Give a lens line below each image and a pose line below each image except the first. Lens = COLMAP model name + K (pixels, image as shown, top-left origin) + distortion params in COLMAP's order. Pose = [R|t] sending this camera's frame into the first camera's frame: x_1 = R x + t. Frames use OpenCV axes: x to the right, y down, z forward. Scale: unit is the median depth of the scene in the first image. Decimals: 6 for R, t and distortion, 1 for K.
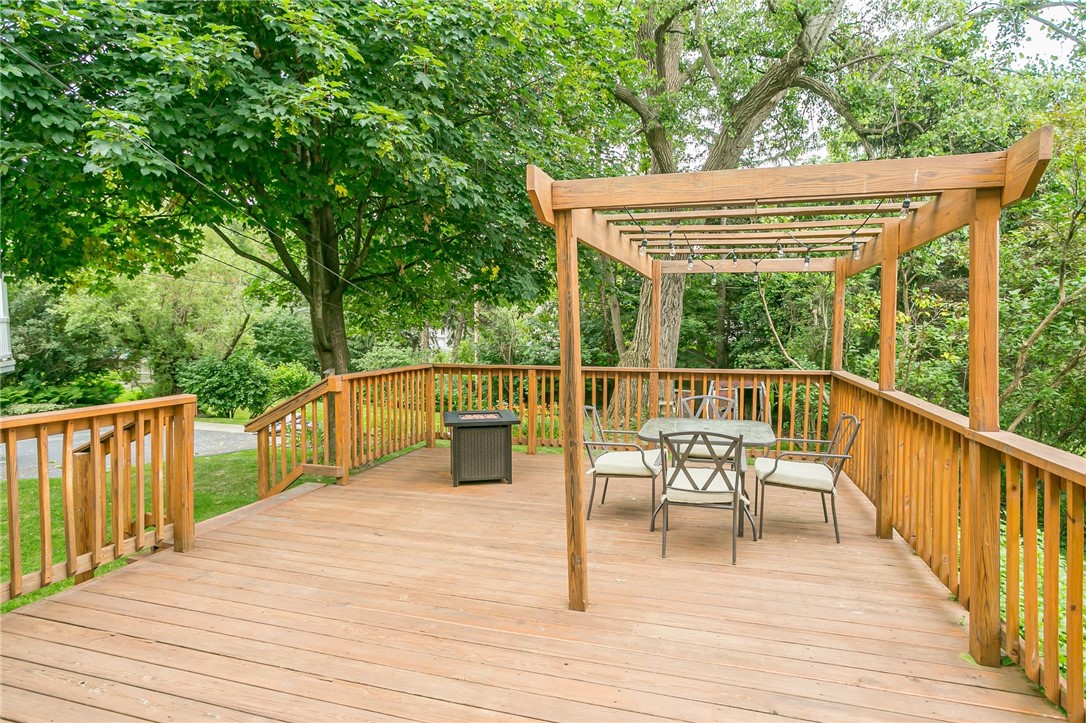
lens RADIAL K [[591.0, 0, 541.3], [0, 591.0, 374.2], [0, 0, 1]] dist [-0.052813, 0.041176]
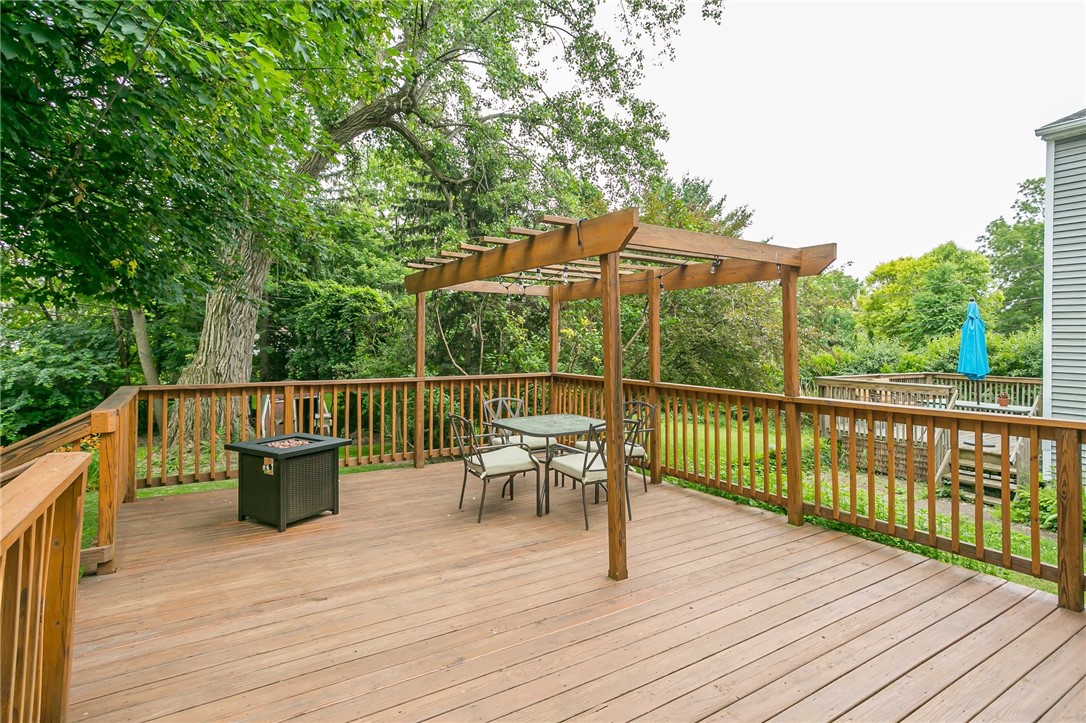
lens RADIAL K [[573.2, 0, 542.1], [0, 573.2, 354.1], [0, 0, 1]] dist [-0.049131, 0.031296]
pose [[0.646935, -0.015395, 0.762390, -0.663082], [0.055016, 0.998133, -0.026530, -0.020004], [-0.760558, 0.059107, 0.646574, 0.259950]]
